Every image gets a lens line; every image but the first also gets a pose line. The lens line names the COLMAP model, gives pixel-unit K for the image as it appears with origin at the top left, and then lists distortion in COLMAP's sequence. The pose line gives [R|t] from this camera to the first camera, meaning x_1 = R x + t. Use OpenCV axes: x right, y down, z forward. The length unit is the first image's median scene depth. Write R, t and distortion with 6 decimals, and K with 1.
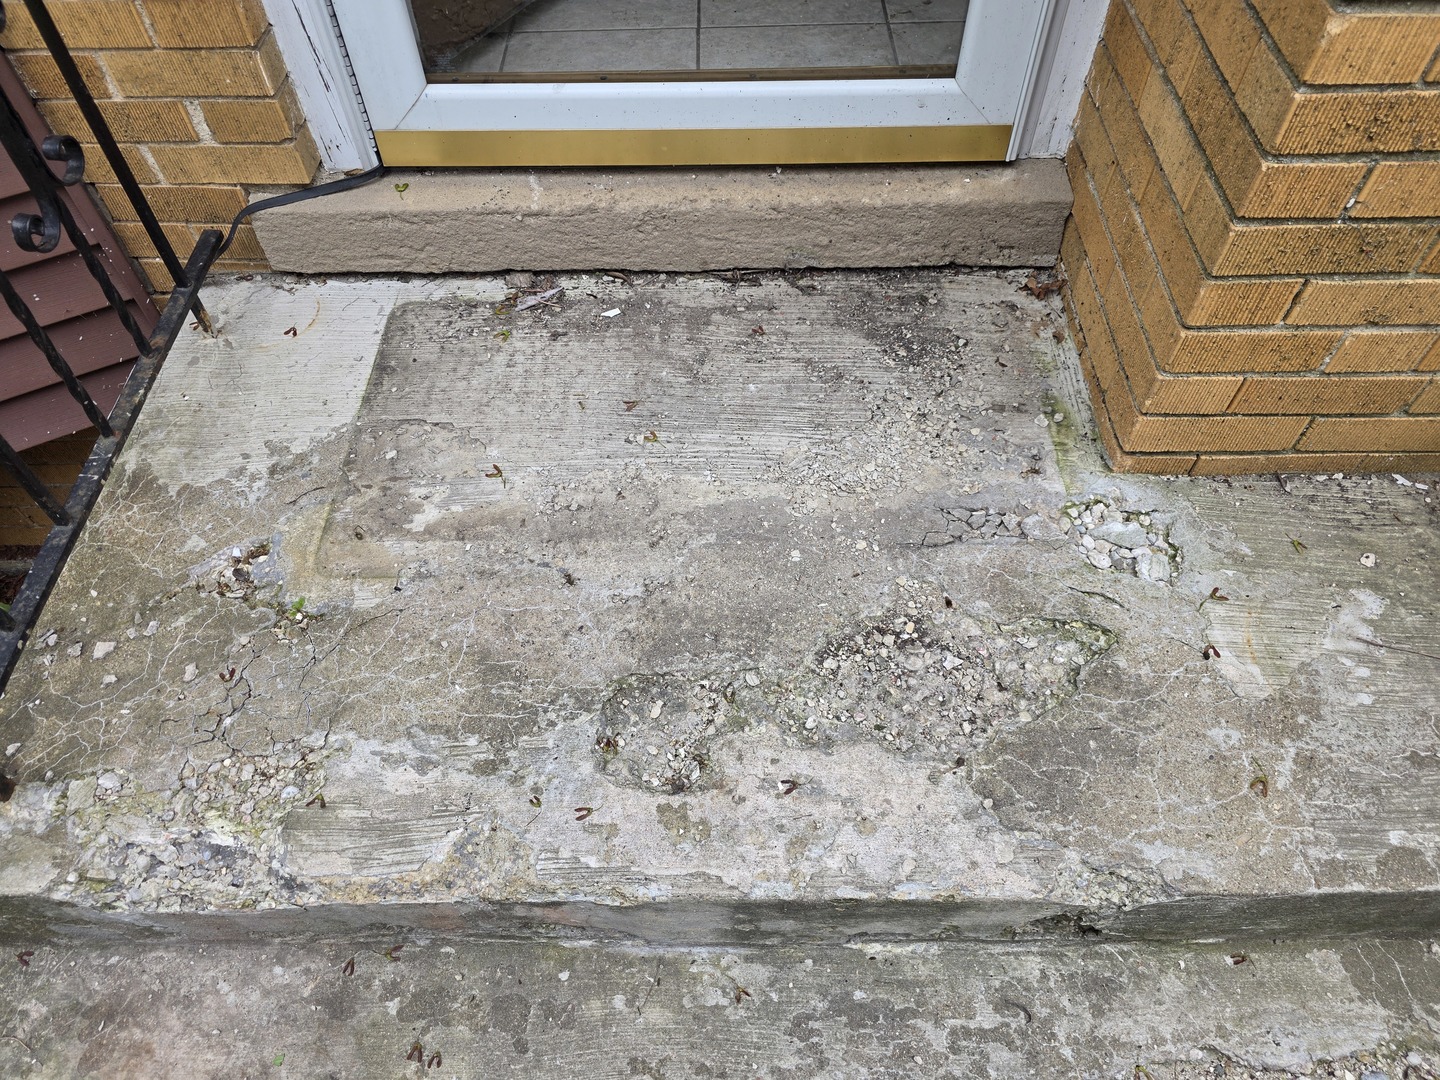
lens RADIAL K [[973.5, 0, 707.0], [0, 973.5, 532.5], [0, 0, 1]] dist [0.067783, -0.064228]
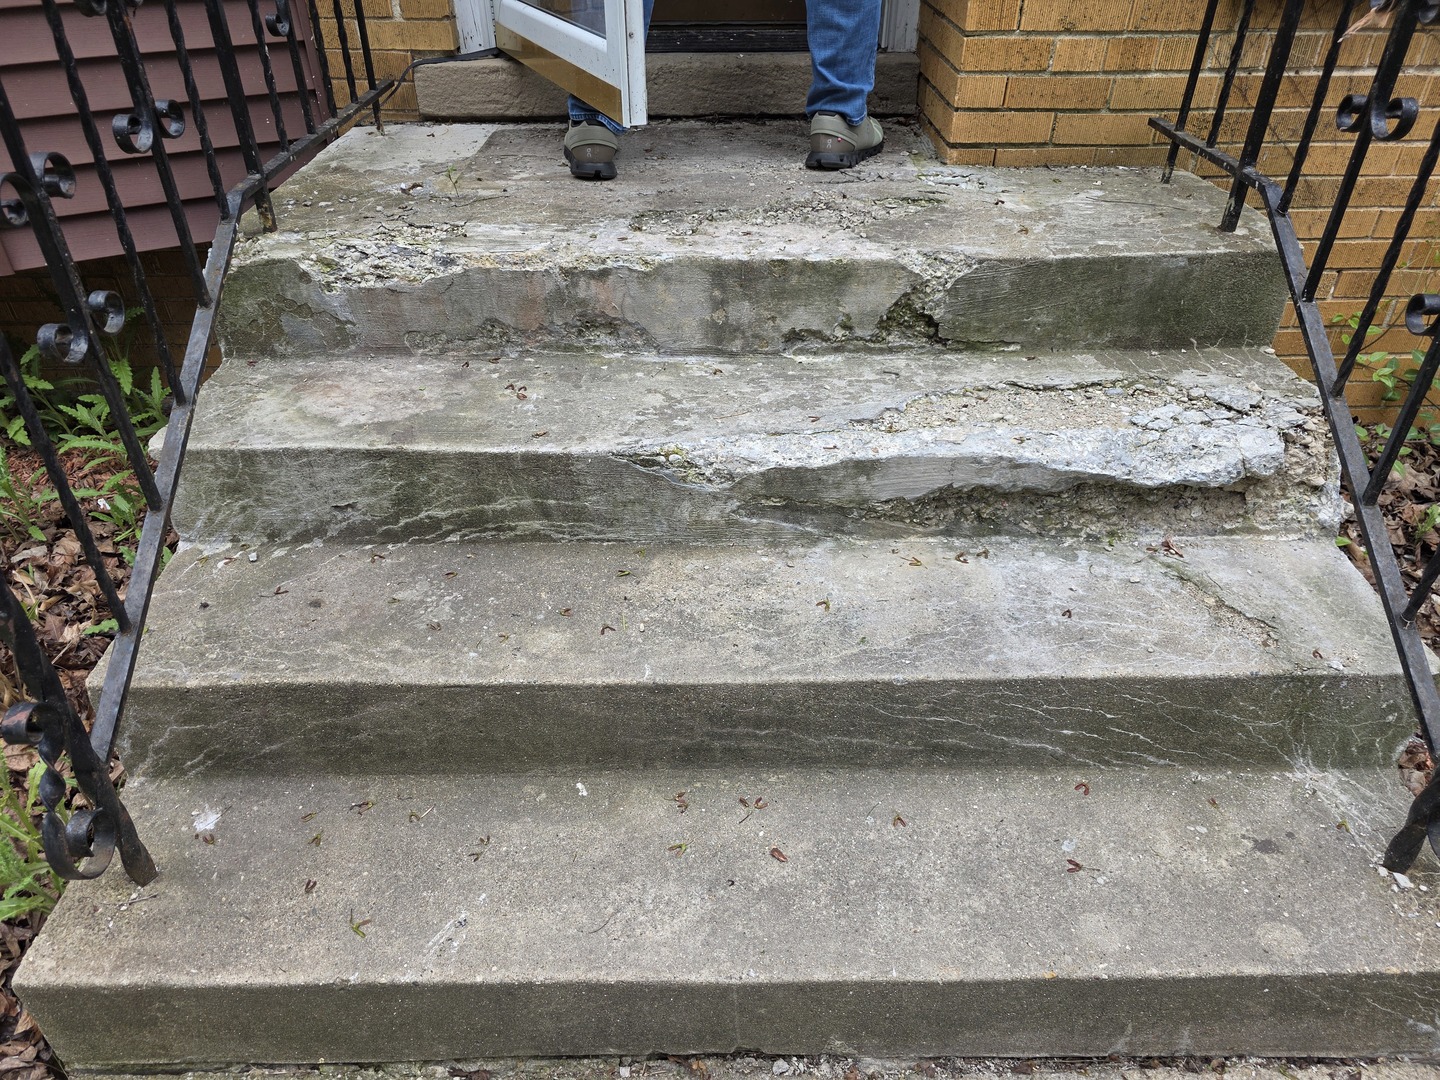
lens RADIAL K [[973.5, 0, 707.0], [0, 973.5, 532.5], [0, 0, 1]] dist [0.067783, -0.064228]
pose [[0.999843, 0.009081, 0.015240, -0.002689], [-0.003778, 0.948339, -0.317236, 1.222182], [-0.017333, 0.317129, 0.948224, -0.402304]]
